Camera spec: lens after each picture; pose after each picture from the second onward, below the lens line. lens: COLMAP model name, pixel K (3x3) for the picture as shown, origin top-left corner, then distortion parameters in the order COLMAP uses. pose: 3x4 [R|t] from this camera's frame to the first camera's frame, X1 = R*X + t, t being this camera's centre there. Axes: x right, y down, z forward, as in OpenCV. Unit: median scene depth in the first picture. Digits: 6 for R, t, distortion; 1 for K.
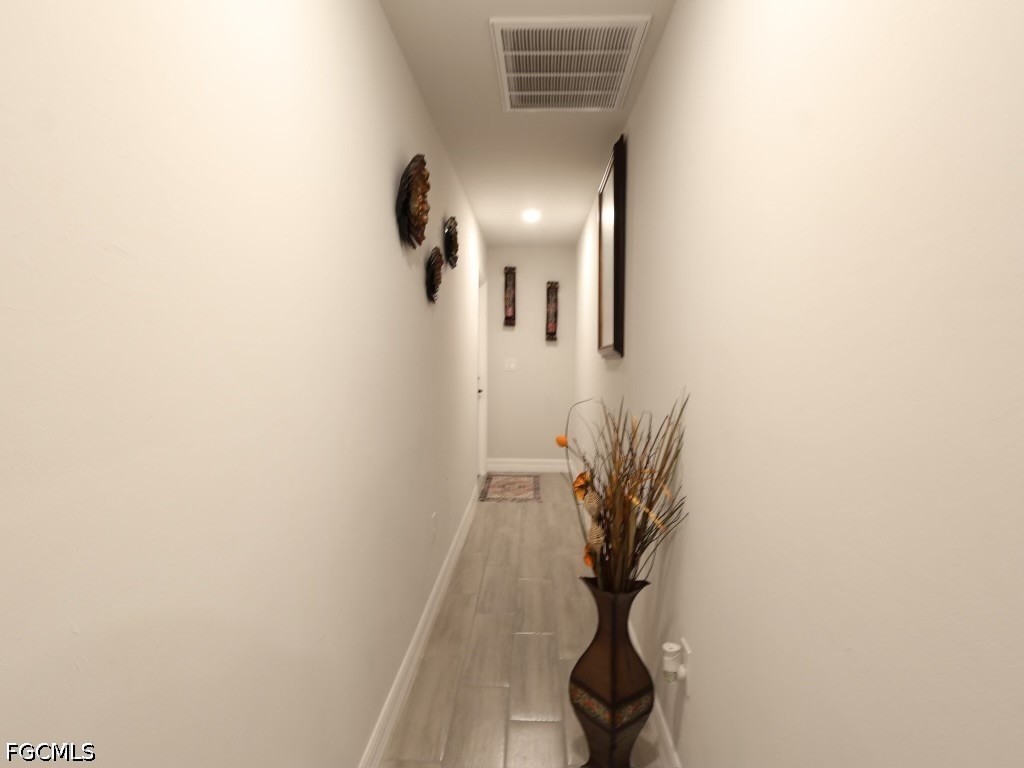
lens RADIAL K [[532.8, 0, 512.0], [0, 532.8, 384.0], [0, 0, 1]] dist [-0.002762, 0.000090]
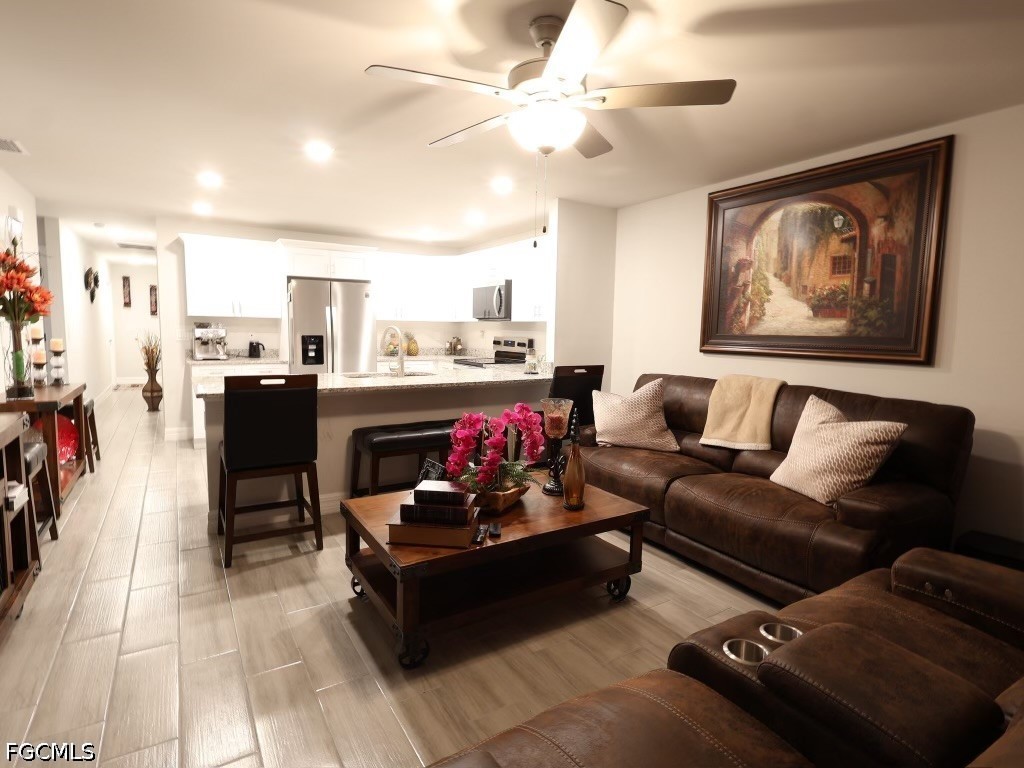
lens RADIAL K [[532.8, 0, 512.0], [0, 532.8, 384.0], [0, 0, 1]] dist [-0.002762, 0.000090]
pose [[0.825683, -0.043901, 0.562424, 0.054689], [0.019816, 0.998609, 0.048858, 0.109998], [-0.563787, -0.029196, 0.825404, -1.502110]]
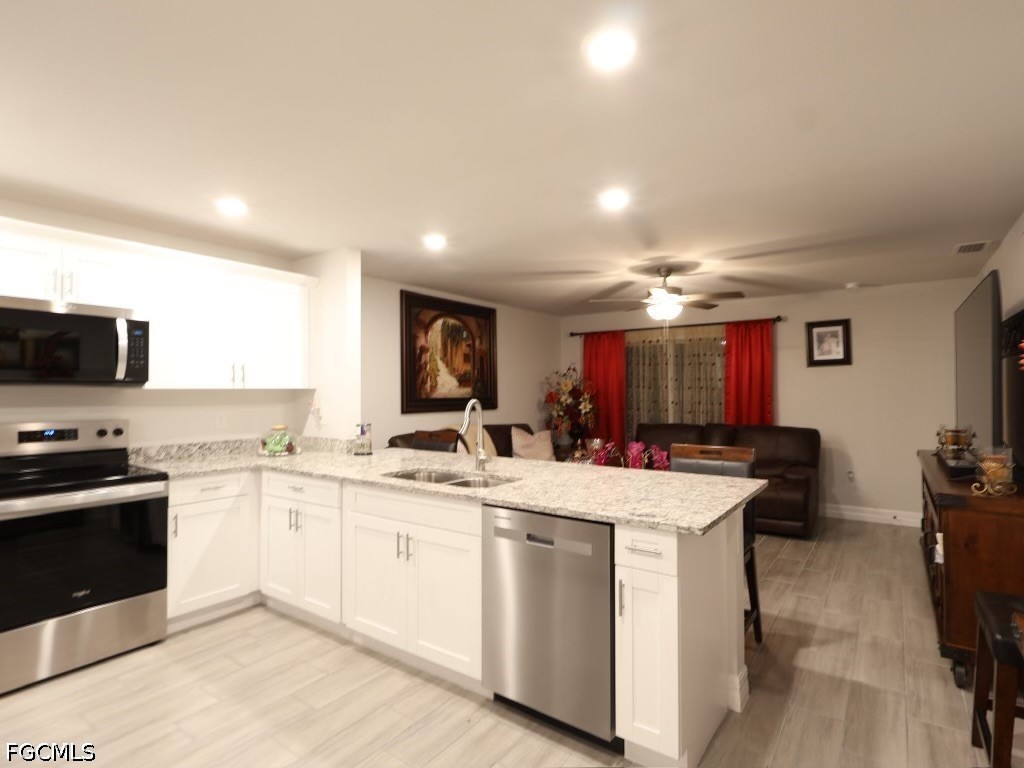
lens RADIAL K [[532.8, 0, 512.0], [0, 532.8, 384.0], [0, 0, 1]] dist [-0.002762, 0.000090]
pose [[-0.831690, 0.010598, 0.555139, 0.015557], [0.041125, 0.998247, 0.042554, 0.017130], [-0.553715, 0.058222, -0.830669, -0.275365]]
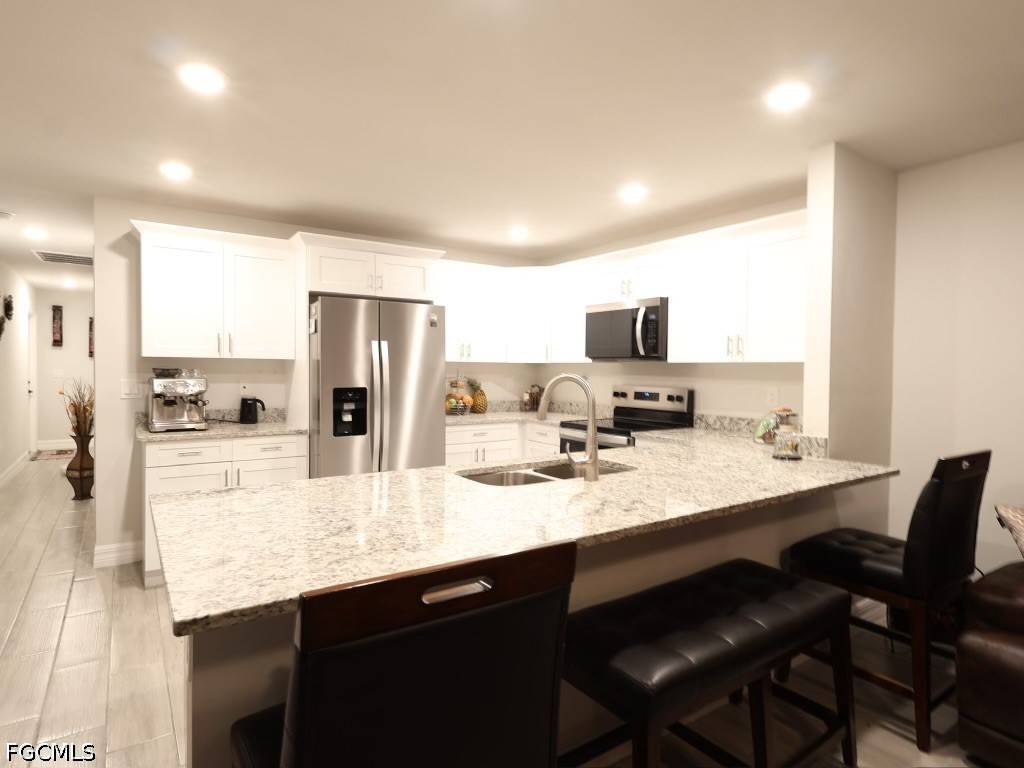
lens RADIAL K [[562.4, 0, 512.0], [0, 562.4, 384.0], [0, 0, 1]] dist [-0.000962, -0.001032]
pose [[0.800833, -0.008191, 0.598832, 0.076820], [0.029460, 0.999235, -0.025731, 0.073828], [-0.598163, 0.038248, 0.800462, -1.034225]]
